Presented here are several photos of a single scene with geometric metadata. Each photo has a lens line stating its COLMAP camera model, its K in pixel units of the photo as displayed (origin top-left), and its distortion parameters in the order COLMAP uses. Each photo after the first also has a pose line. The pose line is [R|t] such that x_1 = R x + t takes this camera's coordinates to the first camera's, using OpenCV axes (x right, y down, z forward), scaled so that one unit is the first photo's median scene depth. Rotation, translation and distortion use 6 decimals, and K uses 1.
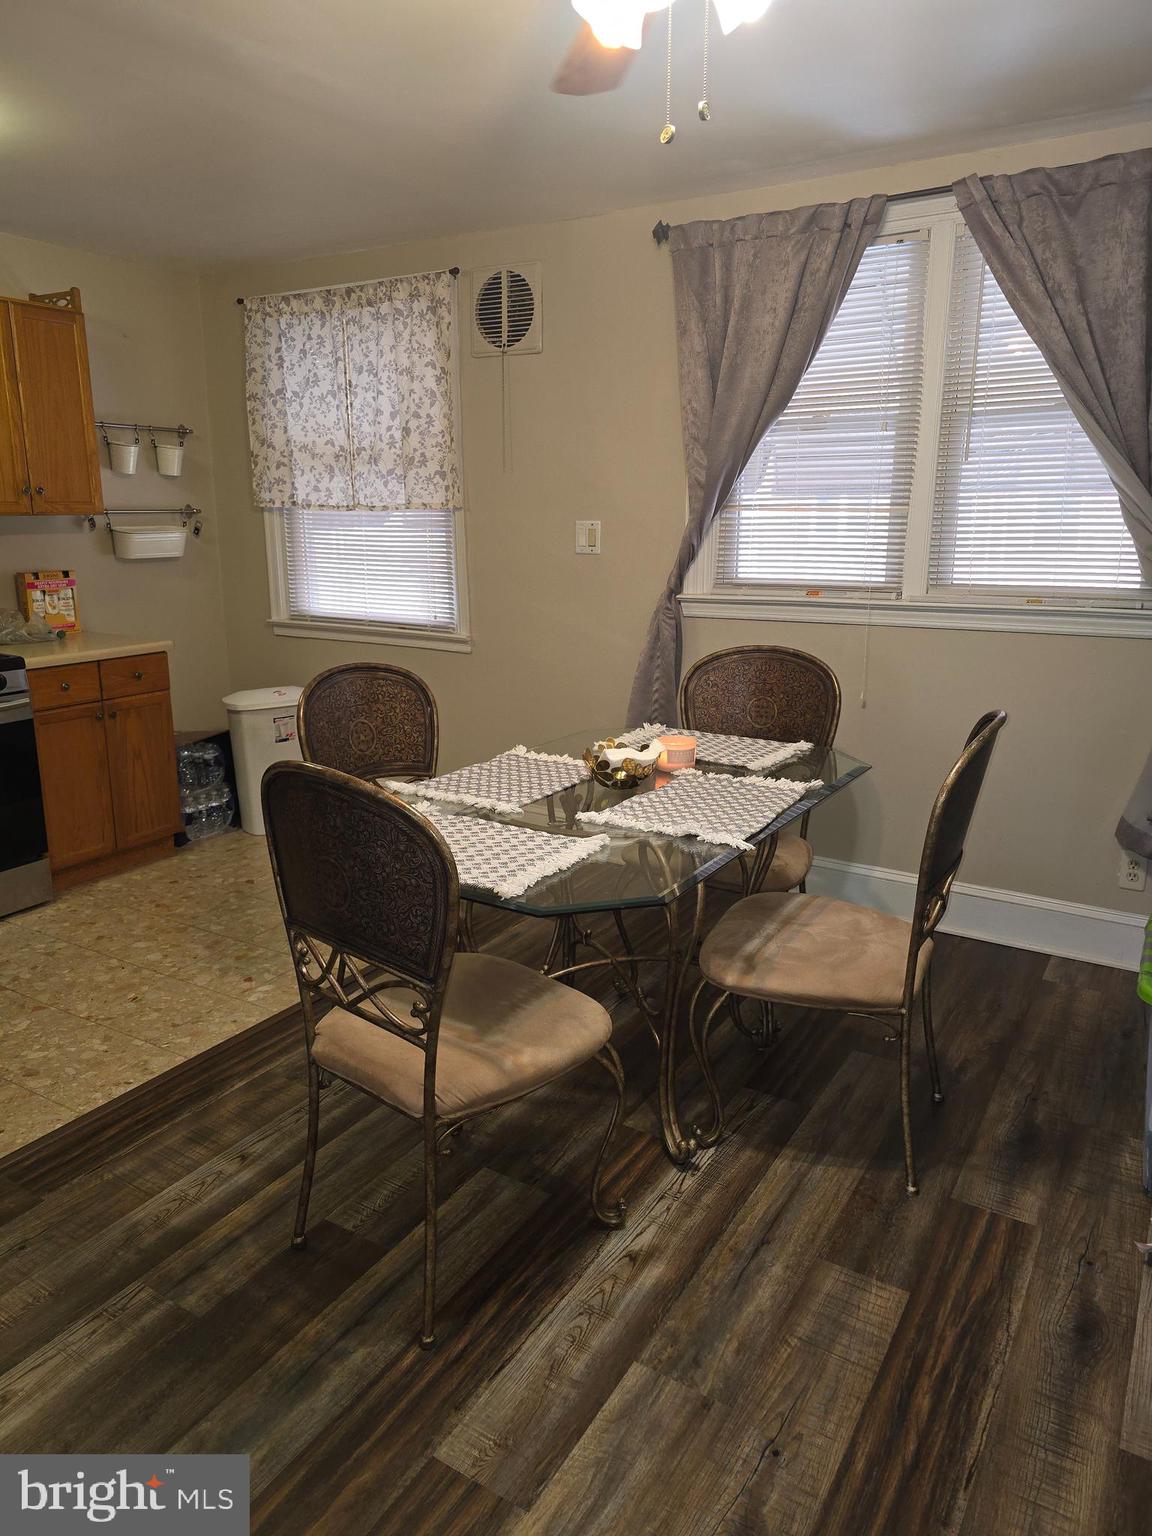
lens RADIAL K [[1027.4, 0, 573.1], [0, 1027.4, 745.7], [0, 0, 1]] dist [0.063133, -0.060241]
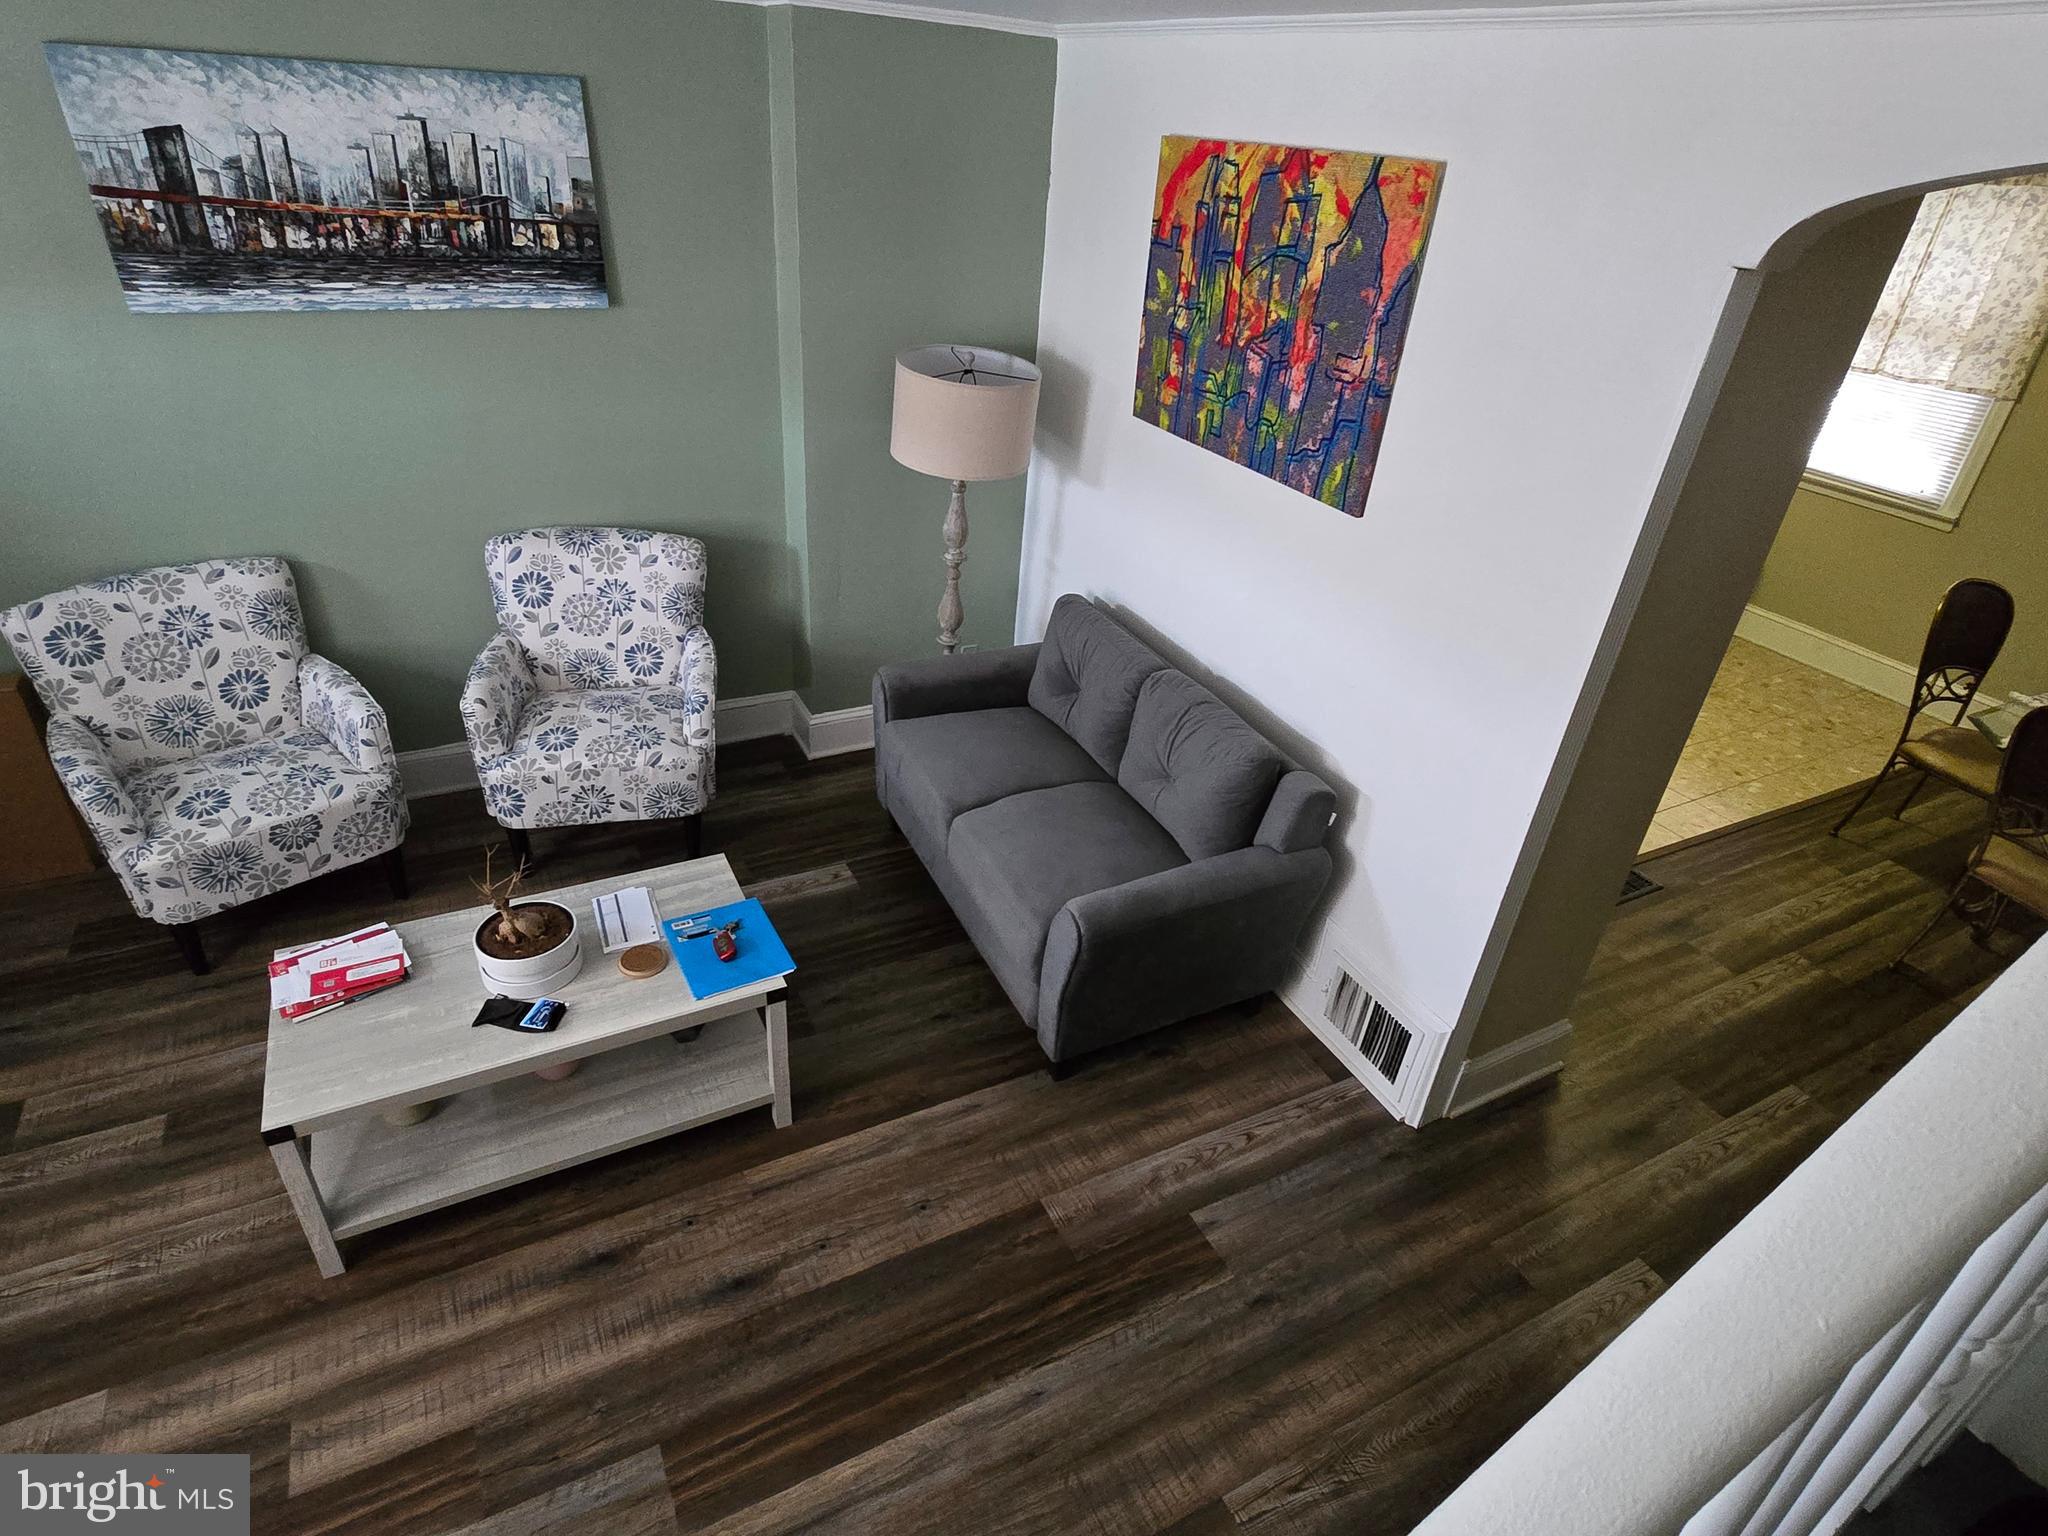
lens RADIAL K [[1086.0, 0, 1010.2], [0, 1086.0, 770.7], [0, 0, 1]] dist [-0.004667, -0.001257]
pose [[0.856802, 0.307717, -0.413764, -0.485406], [-0.171674, 0.926872, 0.333821, -0.082449], [0.486228, -0.214986, 0.846973, -0.610591]]
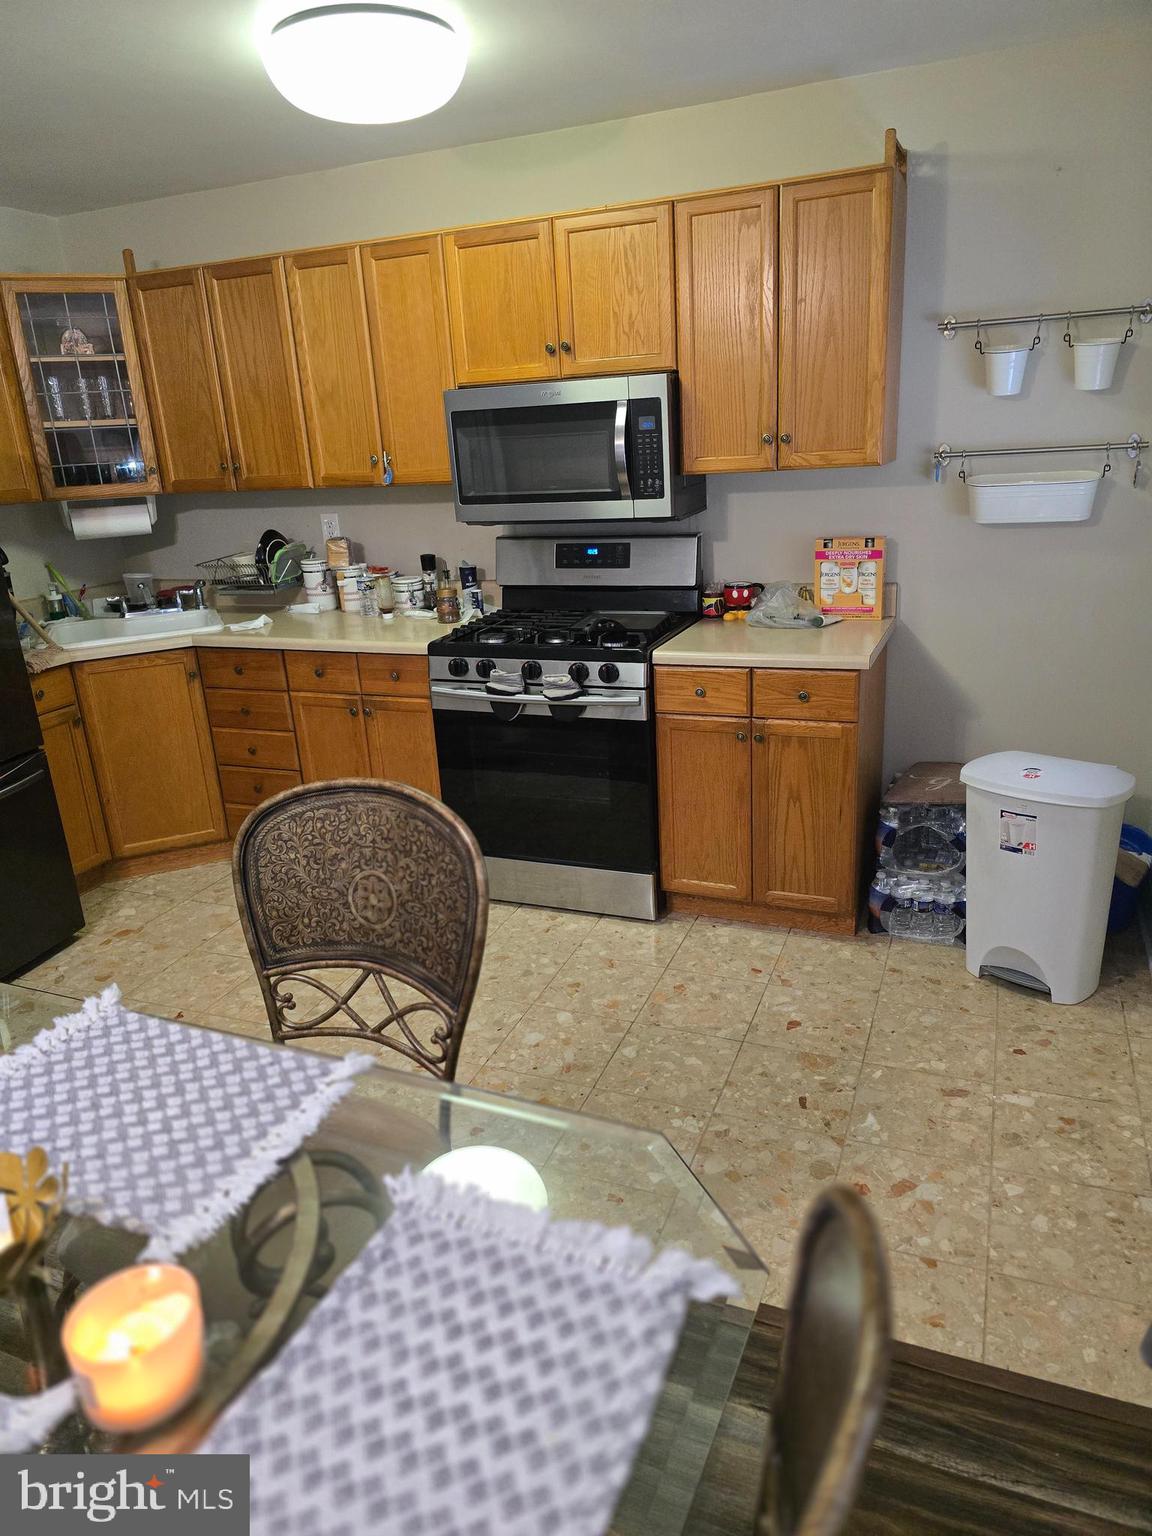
lens RADIAL K [[1027.4, 0, 580.2], [0, 1027.4, 764.6], [0, 0, 1]] dist [0.063133, -0.060241]
pose [[0.156569, 0.295358, -0.942470, 0.289312], [-0.169369, 0.948133, 0.268996, -0.214071], [0.973037, 0.117509, 0.198472, 0.792001]]
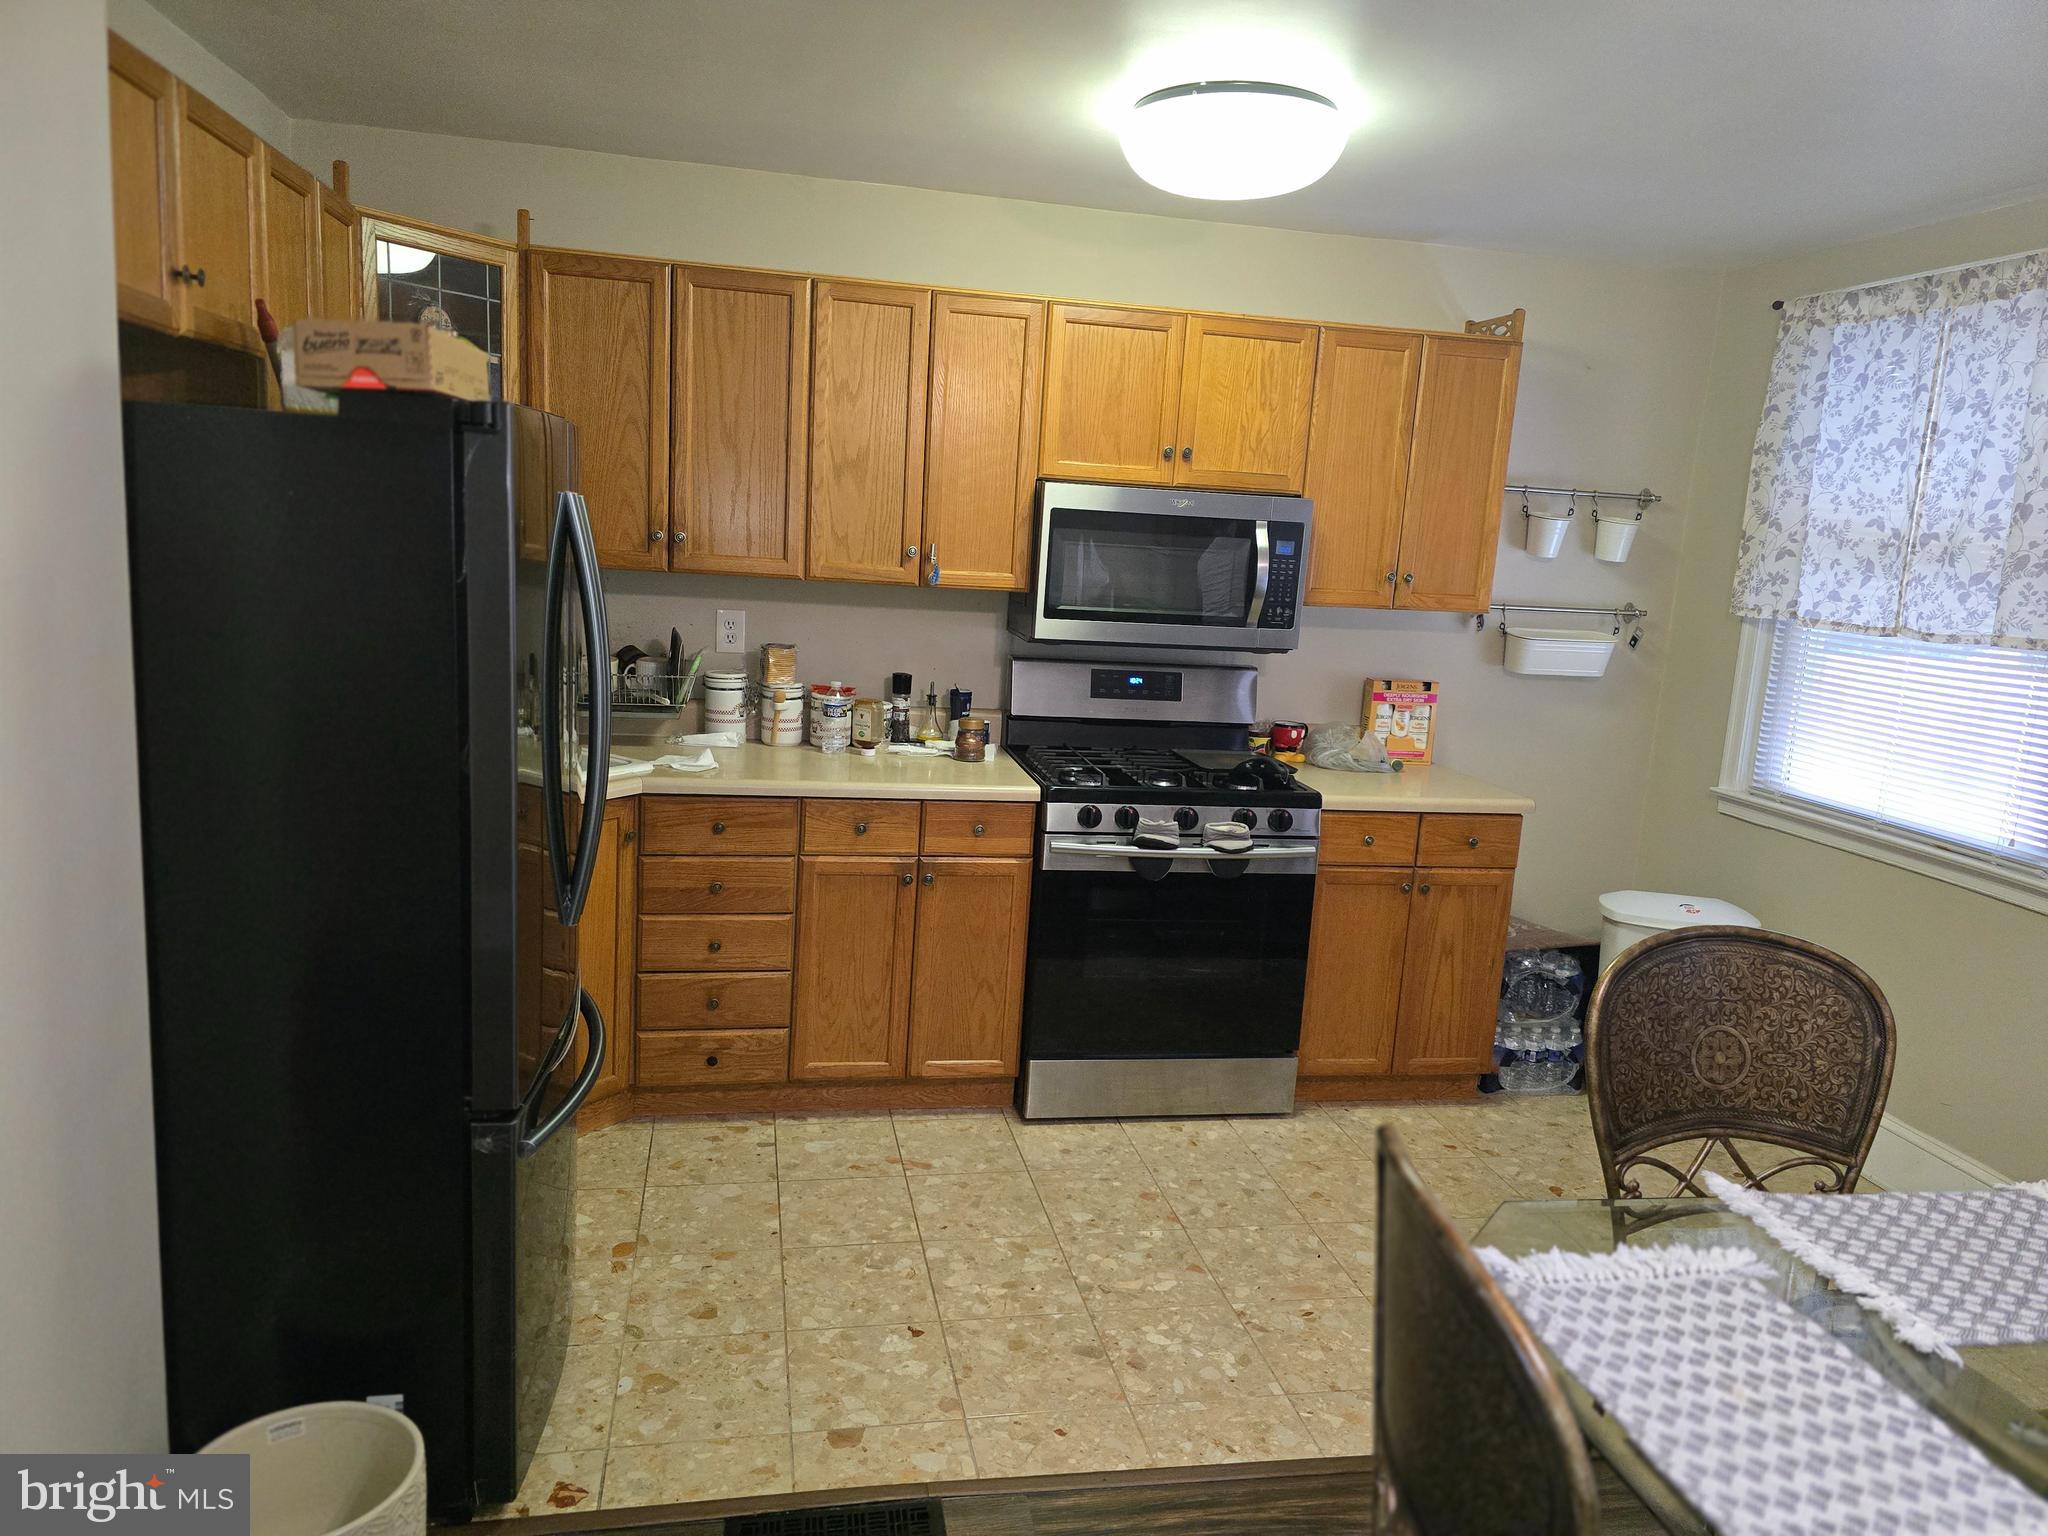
lens RADIAL K [[1369.9, 0, 1025.5], [0, 1369.9, 765.6], [0, 0, 1]] dist [0.063133, -0.060241]
pose [[0.671148, 0.167206, -0.722220, 0.048709], [-0.226023, 0.973999, 0.015457, -0.072047], [0.706026, 0.152865, 0.691491, 0.148663]]
